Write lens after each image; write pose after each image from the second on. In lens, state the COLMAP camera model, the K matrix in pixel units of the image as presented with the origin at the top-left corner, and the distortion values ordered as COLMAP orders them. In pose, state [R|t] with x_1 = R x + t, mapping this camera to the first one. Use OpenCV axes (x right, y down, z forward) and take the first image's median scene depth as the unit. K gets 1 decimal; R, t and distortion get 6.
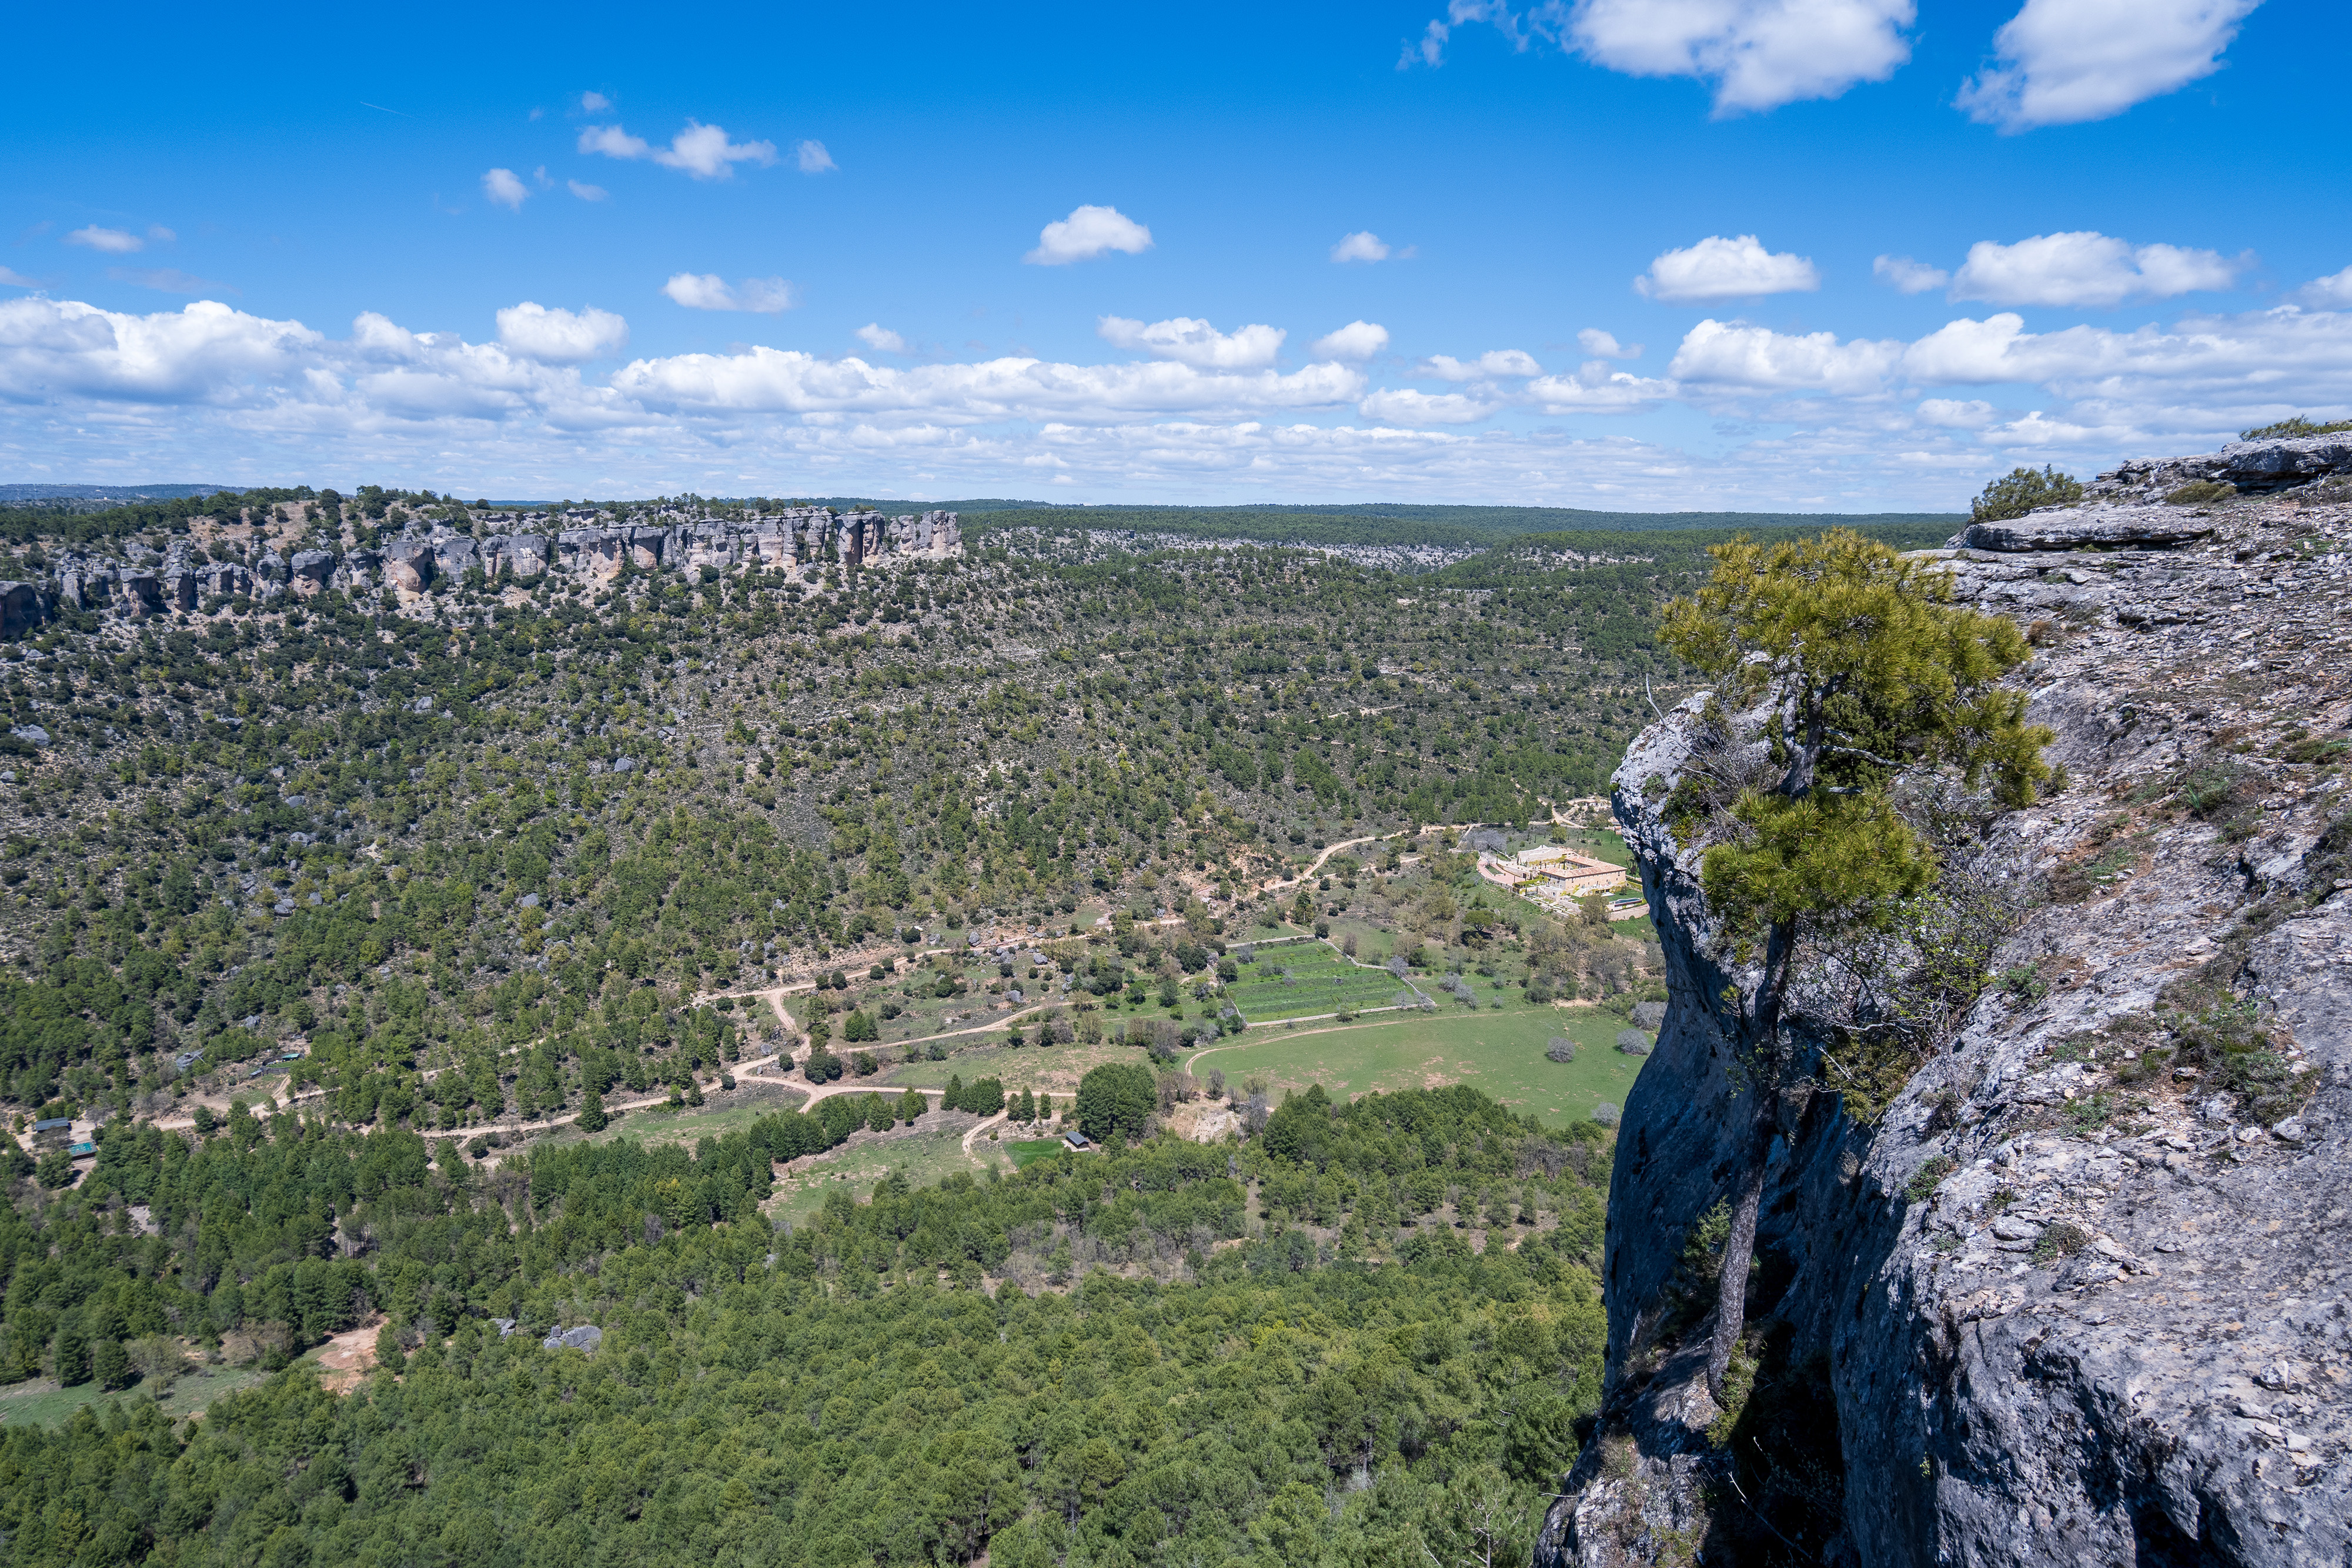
lens RADIAL K [[1542.7, 0, 1176.0], [0, 1542.7, 784.0], [0, 0, 1]] dist [-0.022039, 0.020519]
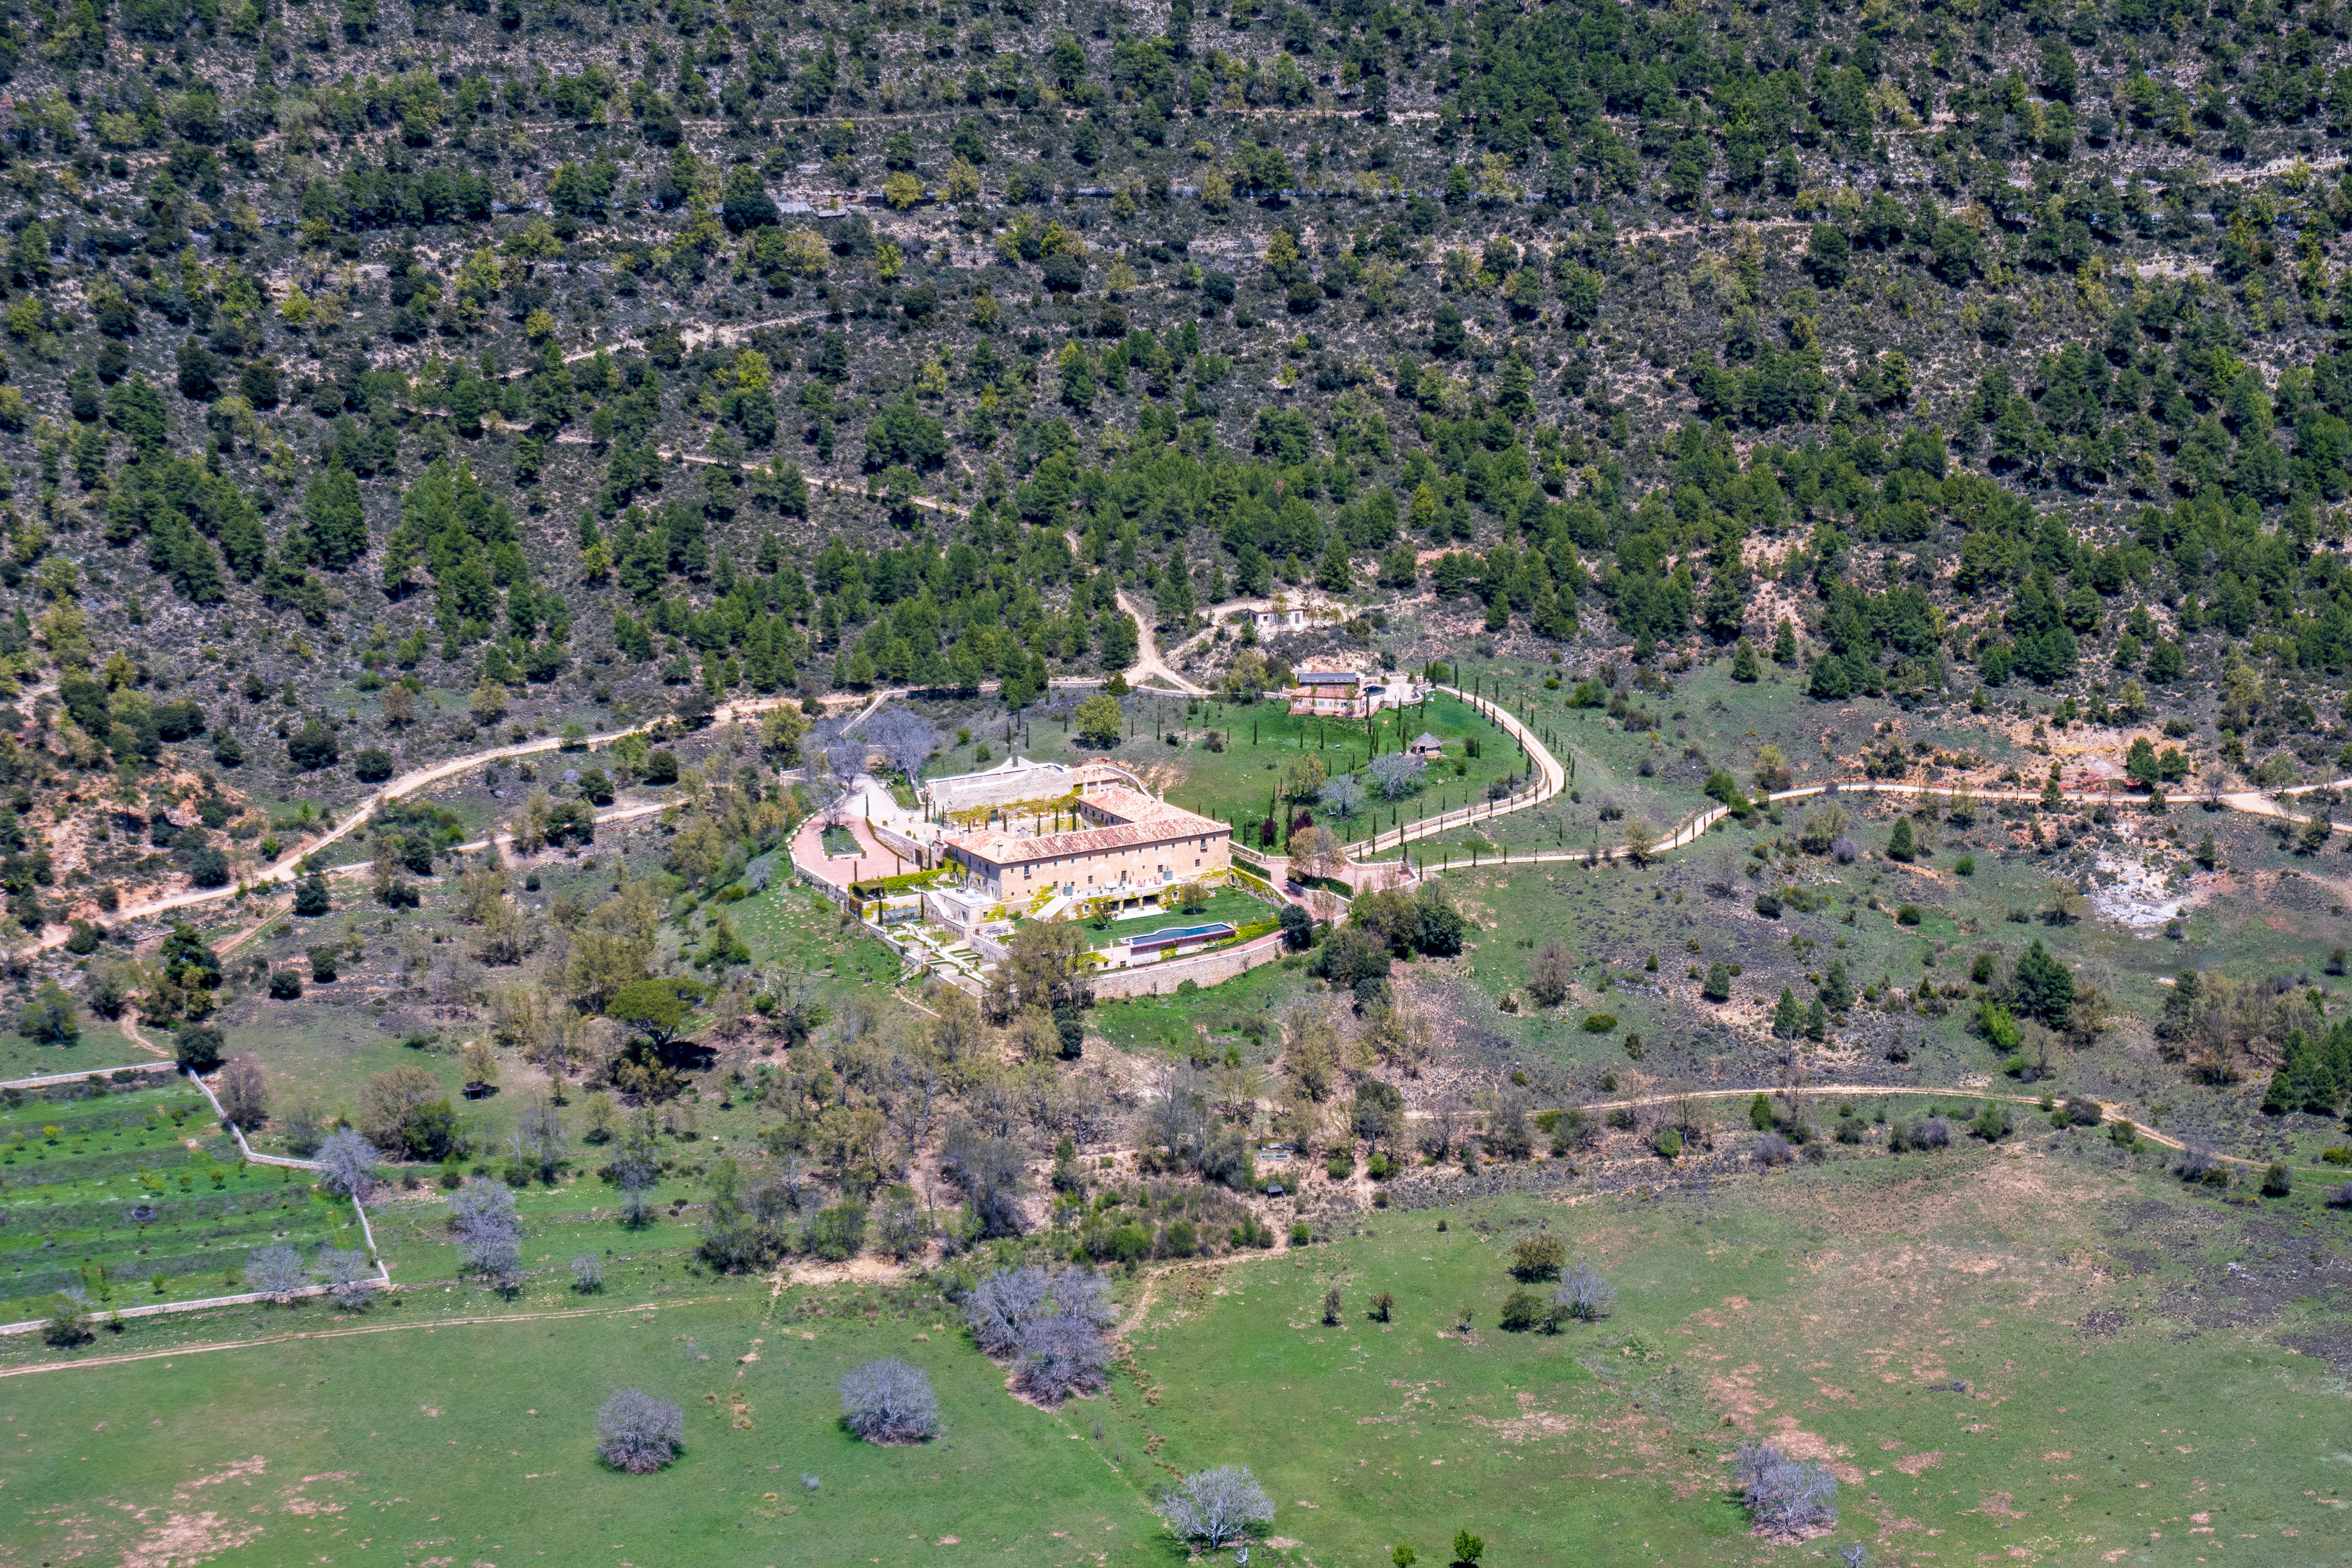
lens RADIAL K [[4635.2, 0, 1176.0], [0, 4635.2, 784.0], [0, 0, 1]] dist [-0.075490, -0.177721]
pose [[0.999410, -0.024470, -0.024099, 0.242889], [0.025812, 0.998038, 0.057038, -0.006701], [0.022656, -0.057627, 0.998081, 0.041770]]
